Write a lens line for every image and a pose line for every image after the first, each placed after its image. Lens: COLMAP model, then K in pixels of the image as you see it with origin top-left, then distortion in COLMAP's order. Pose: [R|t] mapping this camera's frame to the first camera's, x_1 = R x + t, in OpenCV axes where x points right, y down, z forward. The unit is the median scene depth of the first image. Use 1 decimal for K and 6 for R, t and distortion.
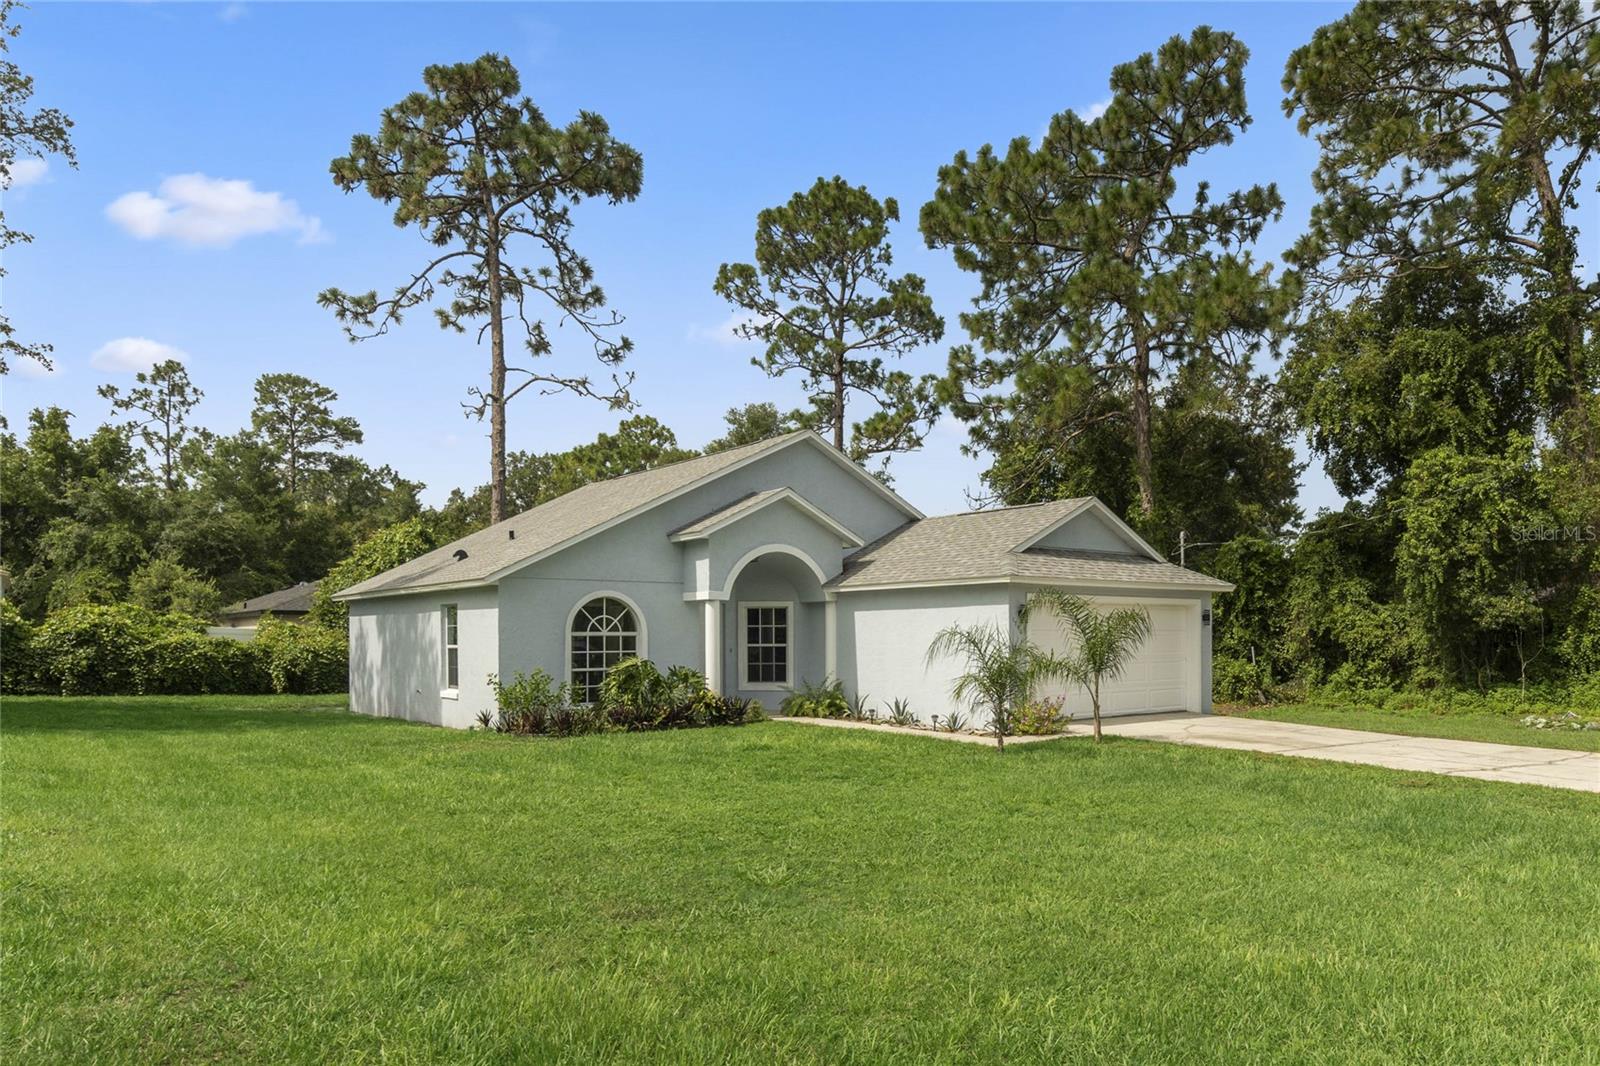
lens RADIAL K [[727.1, 0, 800.6], [0, 727.1, 529.4], [0, 0, 1]] dist [-0.000126, 0.001545]
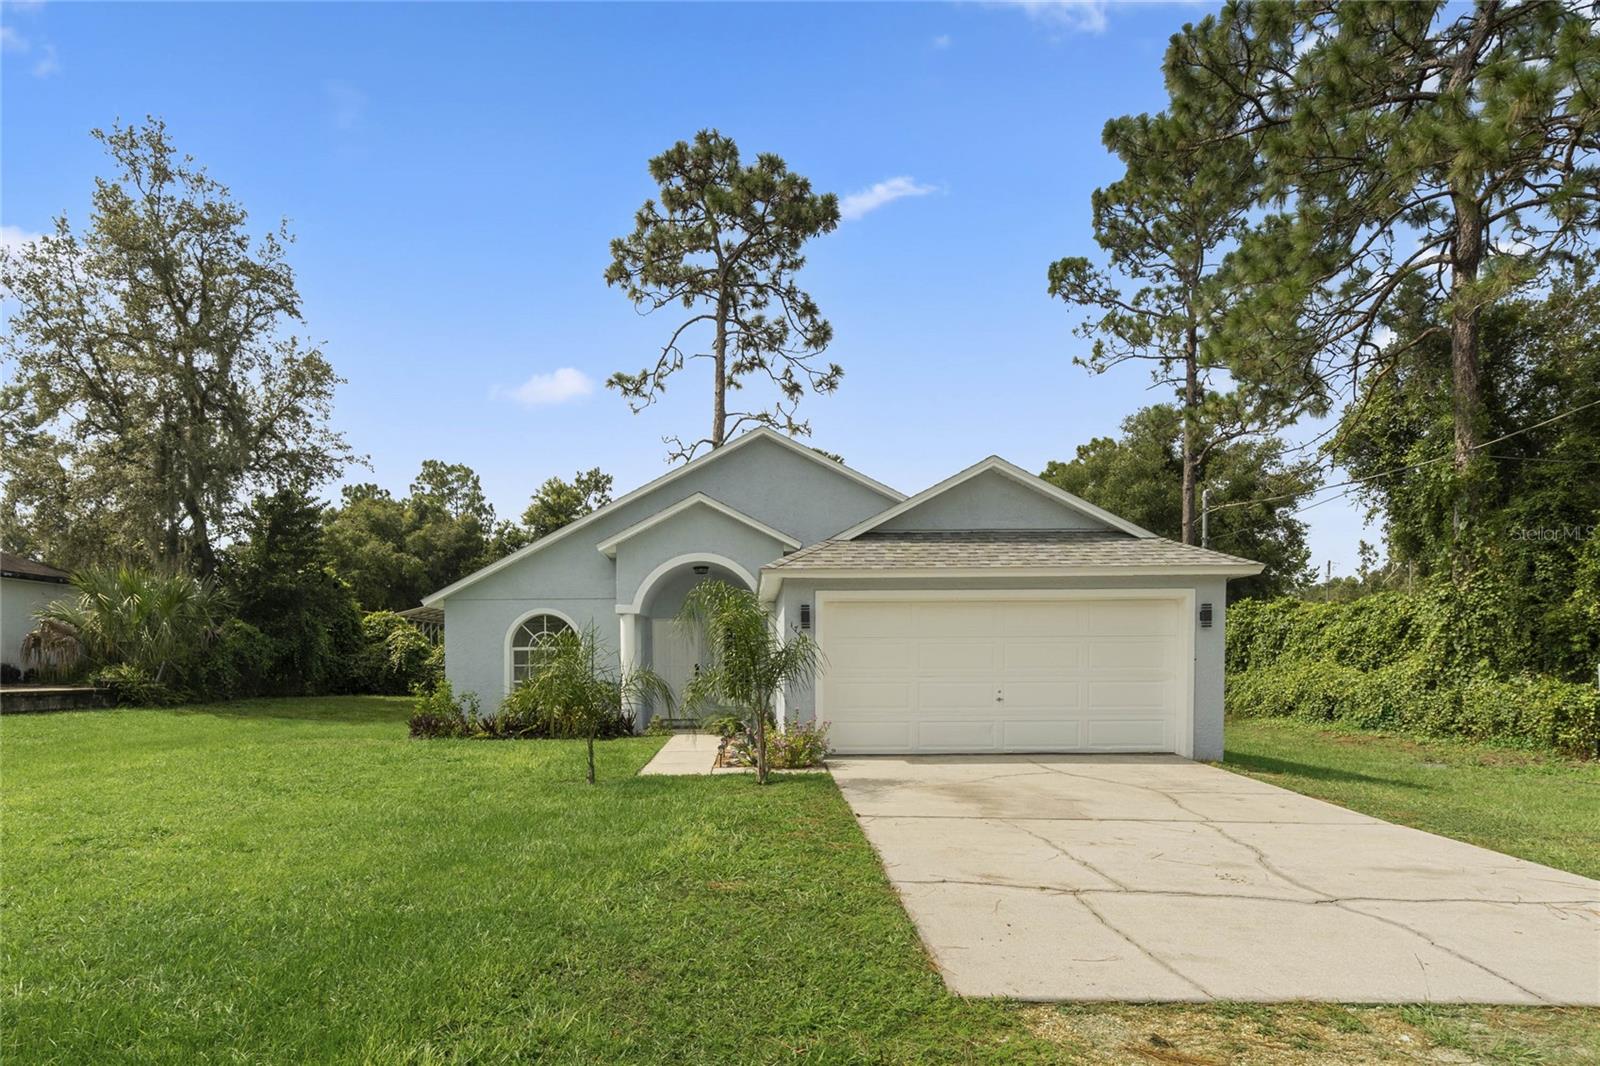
lens RADIAL K [[706.1, 0, 802.5], [0, 706.1, 600.7], [0, 0, 1]] dist [-0.013050, -0.000155]
pose [[0.869884, -0.042433, -0.491427, 0.190472], [0.074466, 0.996171, 0.045799, 0.017856], [0.487602, -0.076434, 0.869714, 0.094143]]
